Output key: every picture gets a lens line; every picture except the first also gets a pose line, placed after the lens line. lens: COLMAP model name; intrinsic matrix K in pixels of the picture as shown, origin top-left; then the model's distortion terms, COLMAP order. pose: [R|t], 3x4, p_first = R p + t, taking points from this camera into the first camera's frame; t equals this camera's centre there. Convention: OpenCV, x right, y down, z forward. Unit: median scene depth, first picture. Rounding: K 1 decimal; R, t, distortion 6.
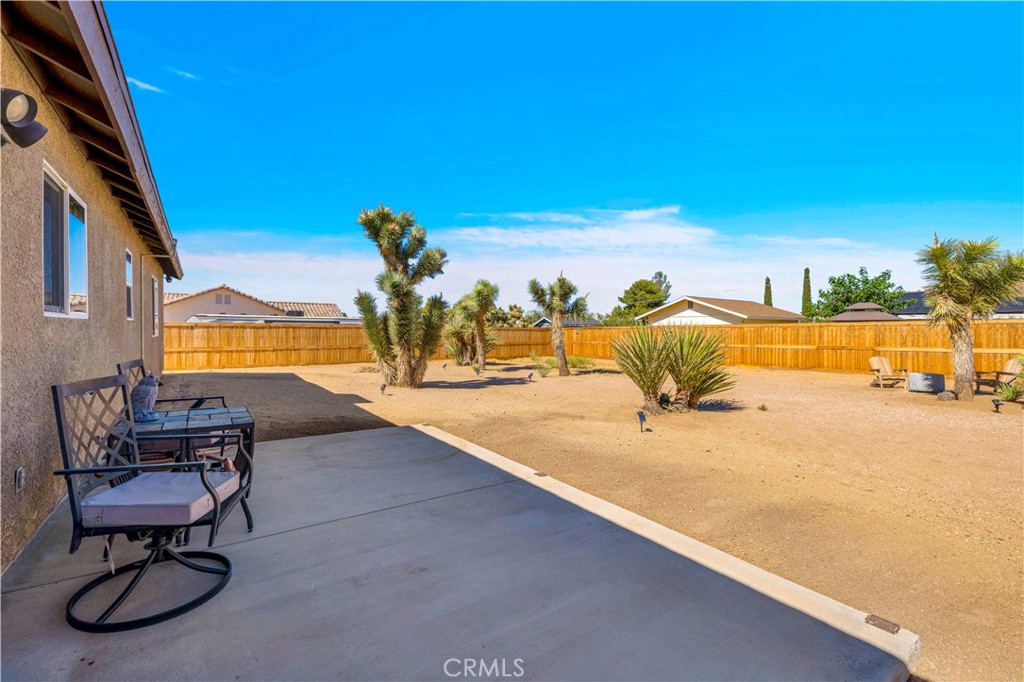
lens RADIAL K [[445.2, 0, 511.4], [0, 445.2, 337.0], [0, 0, 1]] dist [-0.003318, 0.001227]
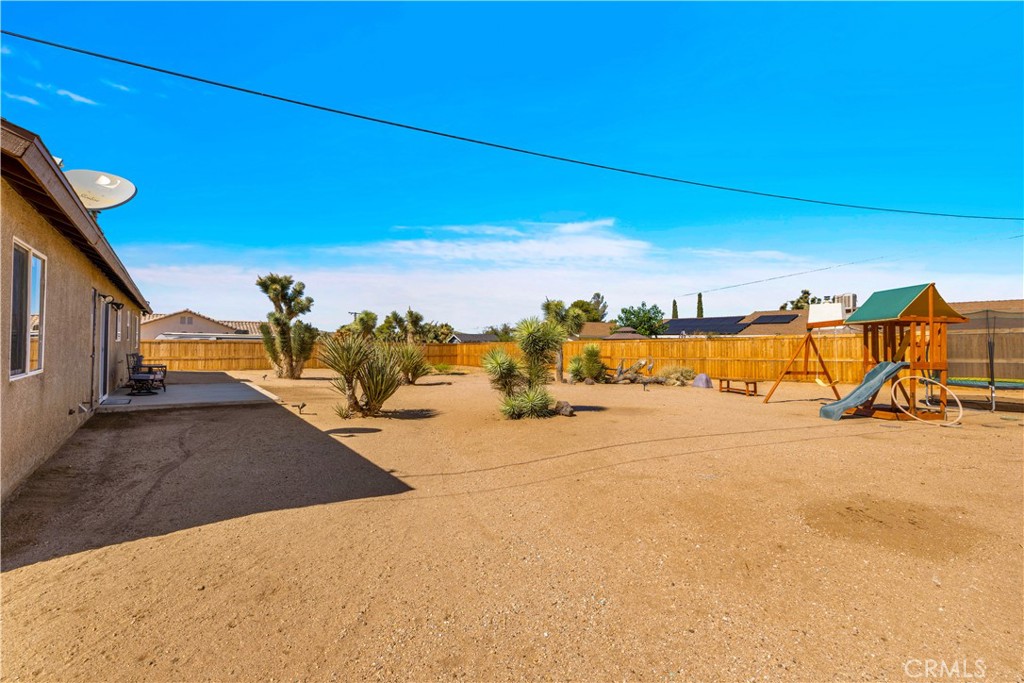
lens RADIAL K [[445.2, 0, 513.0], [0, 445.2, 342.0], [0, 0, 1]] dist [-0.003318, 0.001227]
pose [[0.999101, 0.001793, 0.042354, 0.328058], [-0.000817, 0.999734, -0.023060, 0.007156], [-0.042384, 0.023004, 0.998837, -0.436690]]
